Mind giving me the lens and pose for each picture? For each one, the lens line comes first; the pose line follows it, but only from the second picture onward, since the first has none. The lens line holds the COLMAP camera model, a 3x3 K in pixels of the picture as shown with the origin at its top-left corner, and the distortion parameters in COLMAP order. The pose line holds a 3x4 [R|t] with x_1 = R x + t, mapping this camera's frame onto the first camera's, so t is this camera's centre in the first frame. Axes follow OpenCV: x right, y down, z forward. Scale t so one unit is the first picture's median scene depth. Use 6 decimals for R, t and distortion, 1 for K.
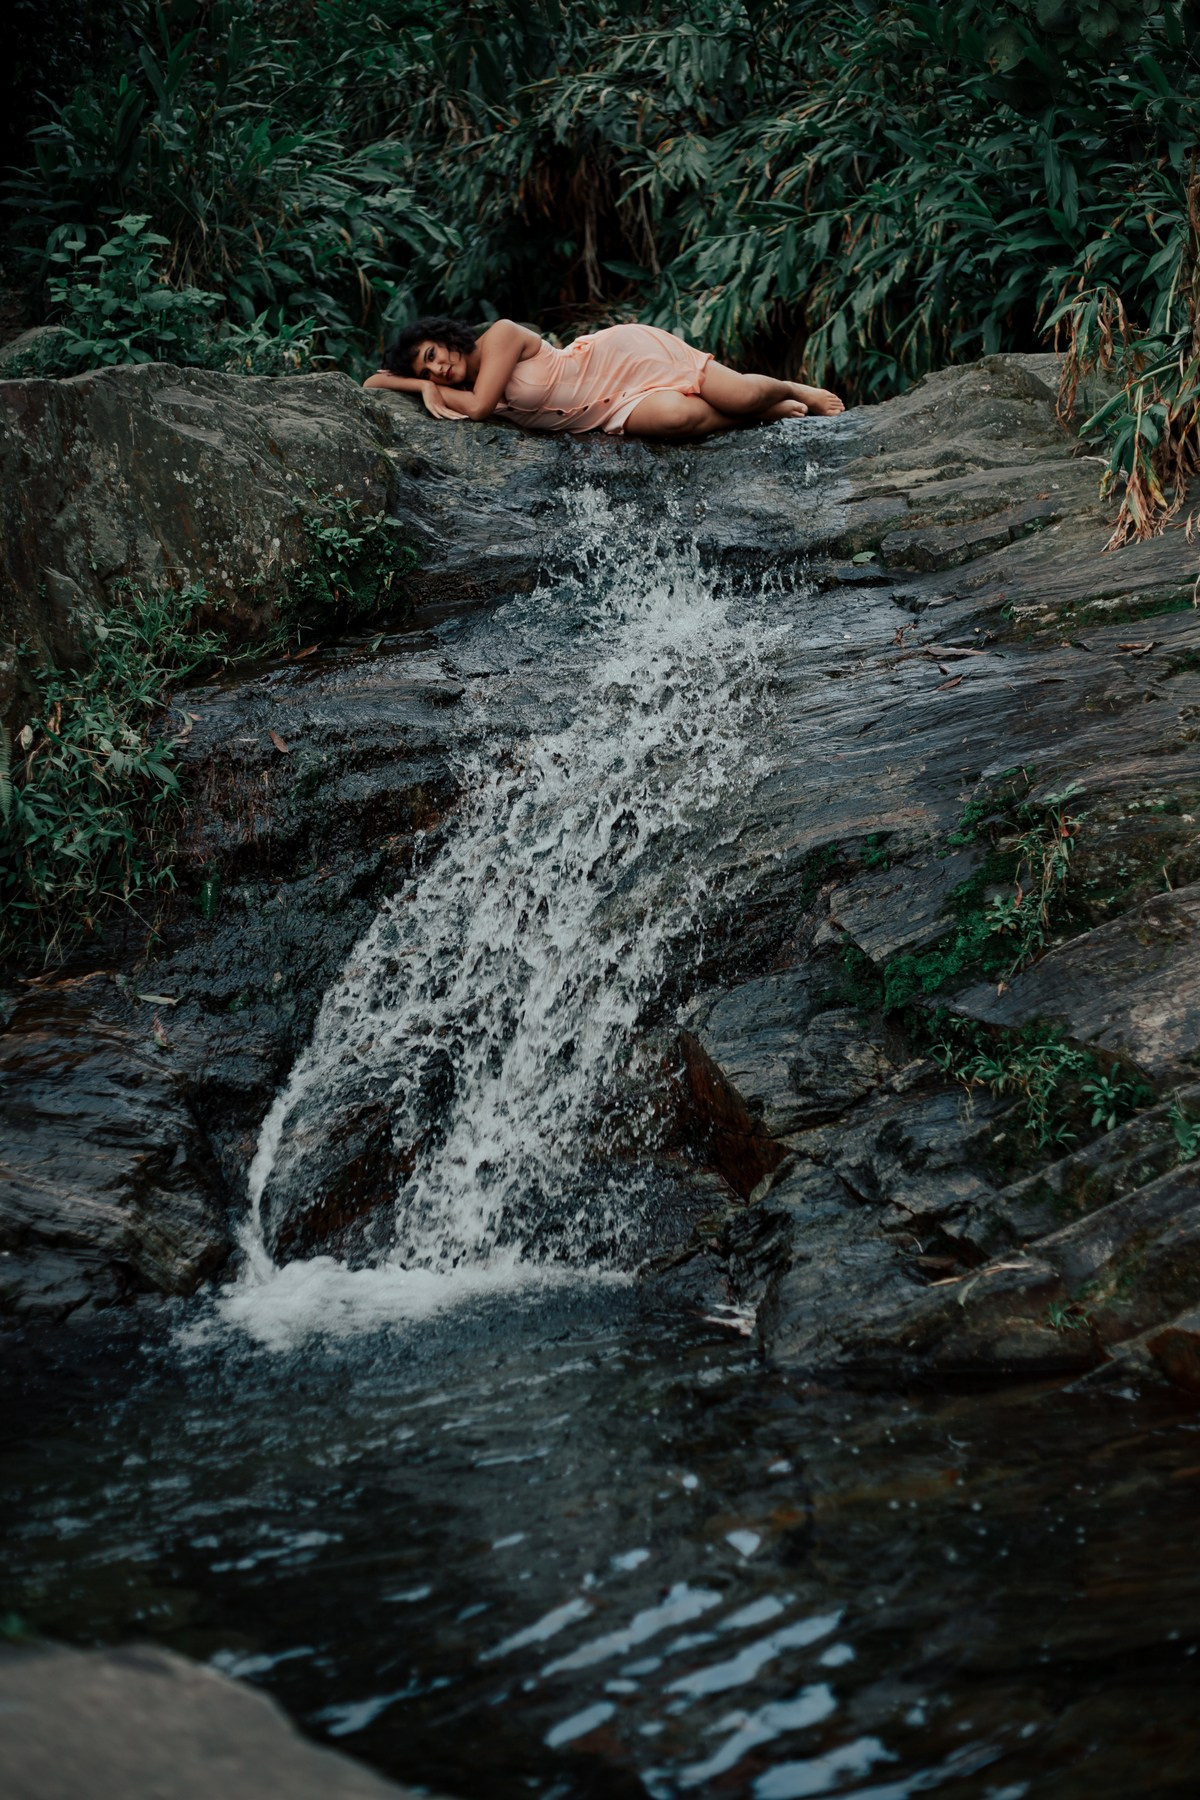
lens RADIAL K [[2774.9, 0, 610.3], [0, 2774.9, 926.9], [0, 0, 1]] dist [-0.089045, -0.077605]
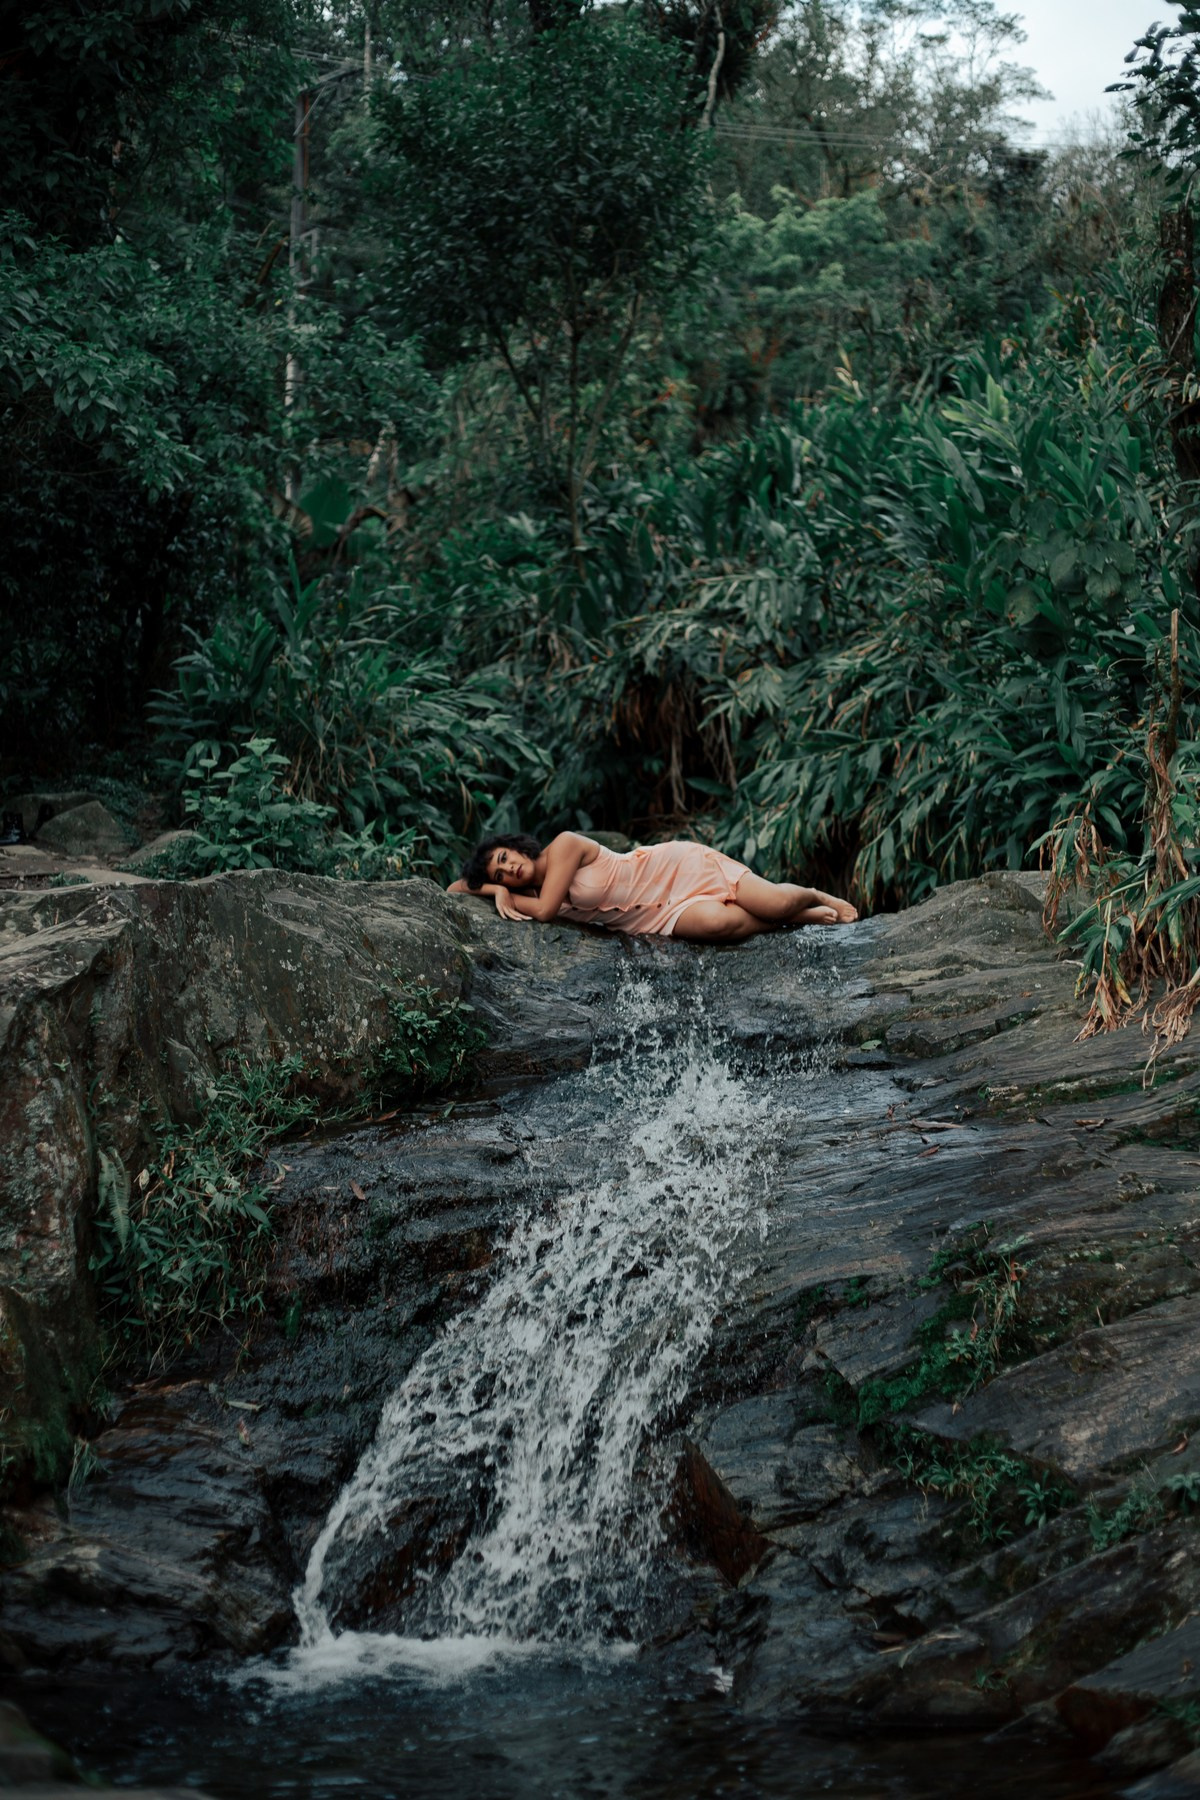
lens RADIAL K [[2774.9, 0, 610.3], [0, 2774.9, 926.9], [0, 0, 1]] dist [-0.089045, -0.077605]
pose [[0.998743, 0.016299, -0.047401, 0.038449], [-0.024375, 0.984243, -0.175133, 0.024548], [0.043799, 0.176068, 0.983403, -0.158203]]
